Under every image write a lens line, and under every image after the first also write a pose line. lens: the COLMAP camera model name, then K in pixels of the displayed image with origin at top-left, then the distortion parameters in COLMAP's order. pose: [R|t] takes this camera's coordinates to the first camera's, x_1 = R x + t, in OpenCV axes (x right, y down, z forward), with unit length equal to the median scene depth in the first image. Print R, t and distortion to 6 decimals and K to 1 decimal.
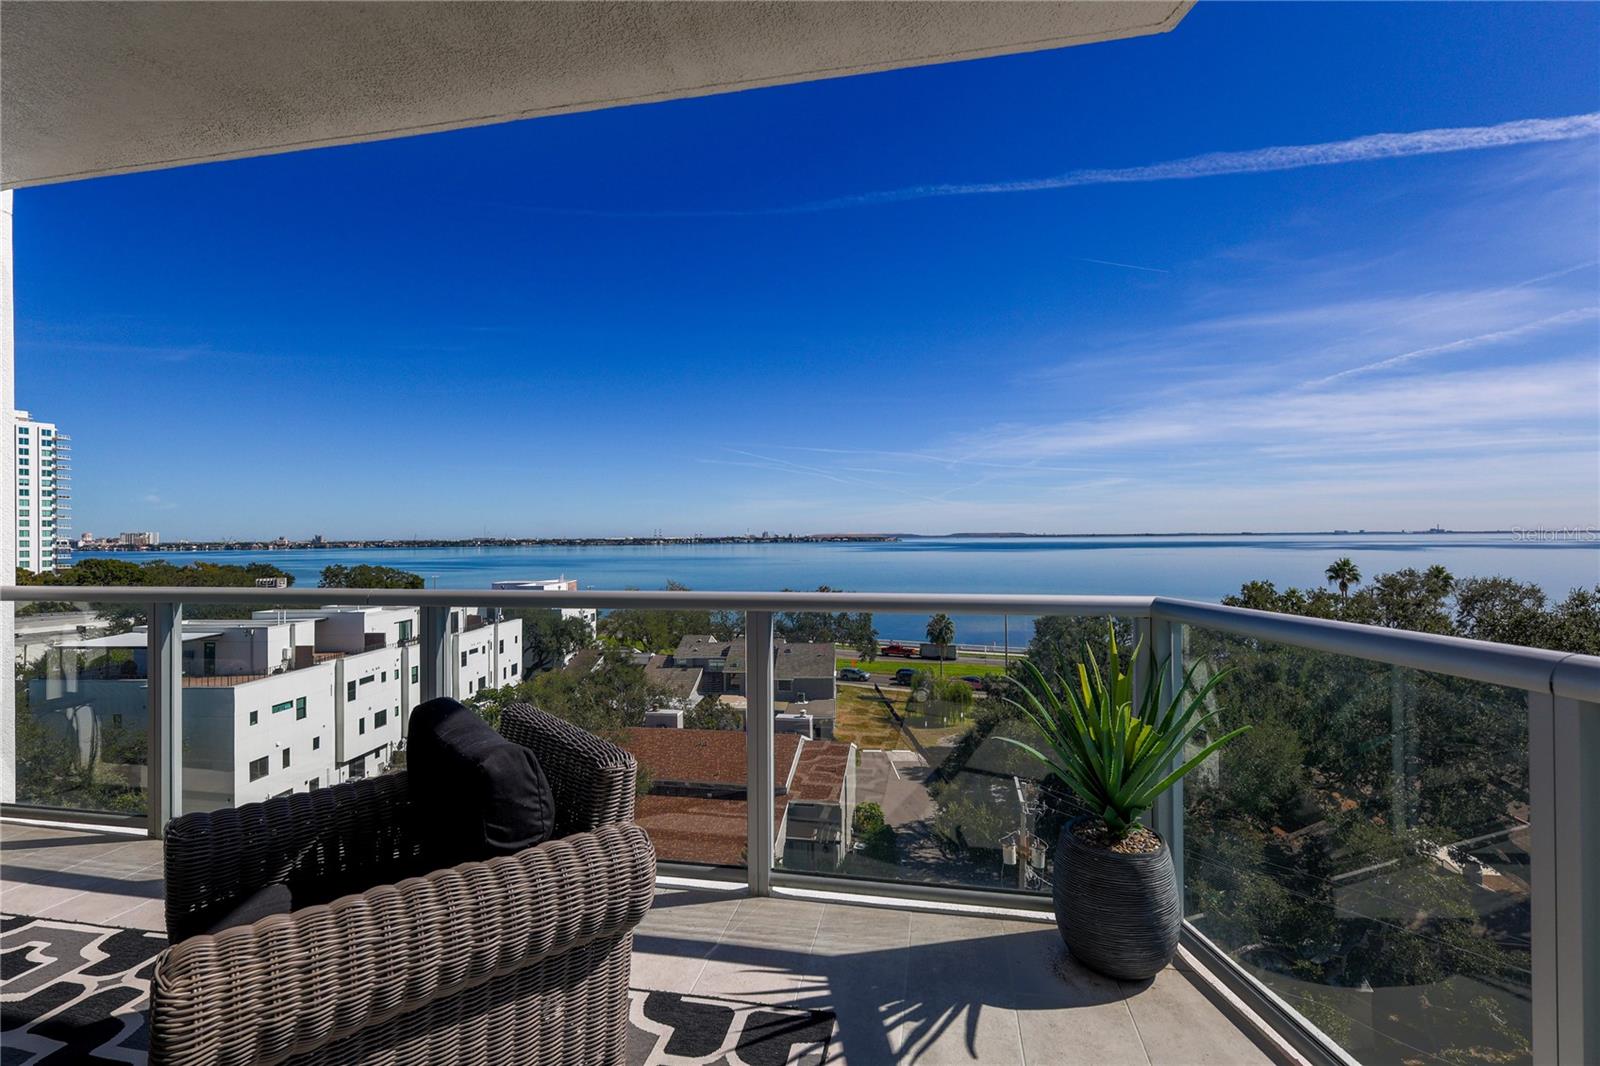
lens RADIAL K [[706.3, 0, 800.0], [0, 706.3, 533.0], [0, 0, 1]] dist [0.001733, 0.000065]
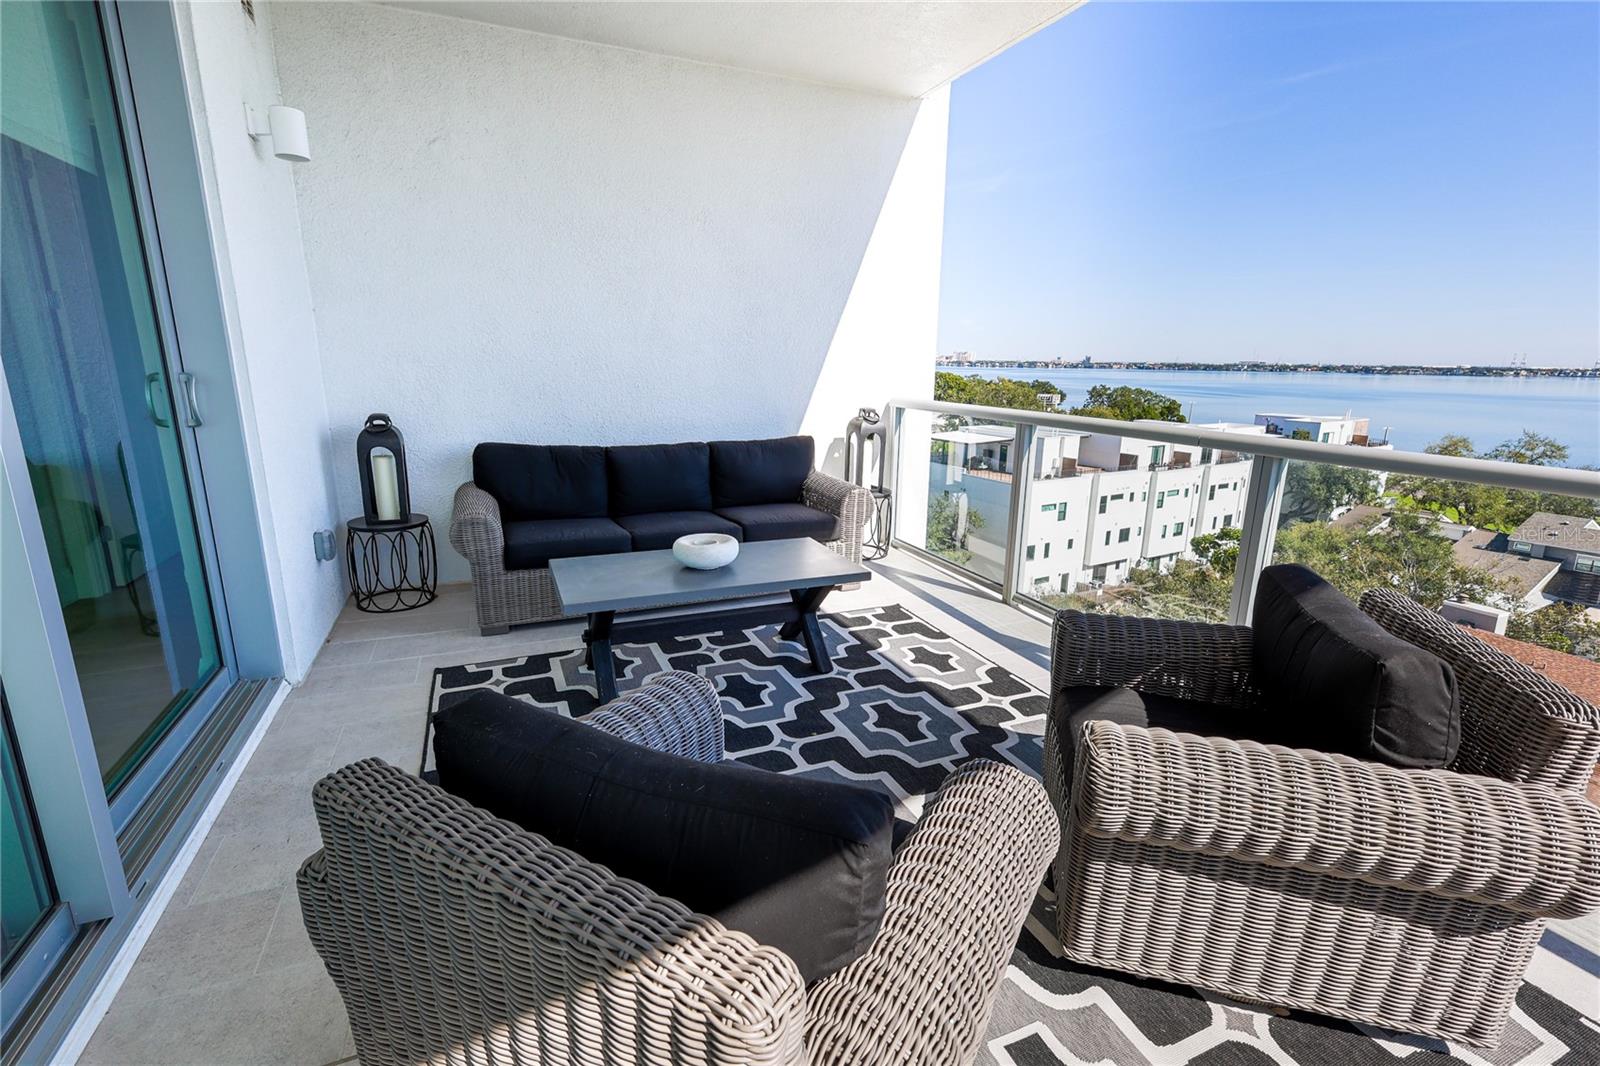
lens RADIAL K [[723.4, 0, 800.0], [0, 723.4, 533.0], [0, 0, 1]] dist [0.000494, -0.000135]
pose [[0.563427, 0.210095, -0.799005, -0.157892], [-0.014048, 0.969422, 0.244999, -0.039192], [0.826046, -0.126815, 0.549150, -0.075473]]
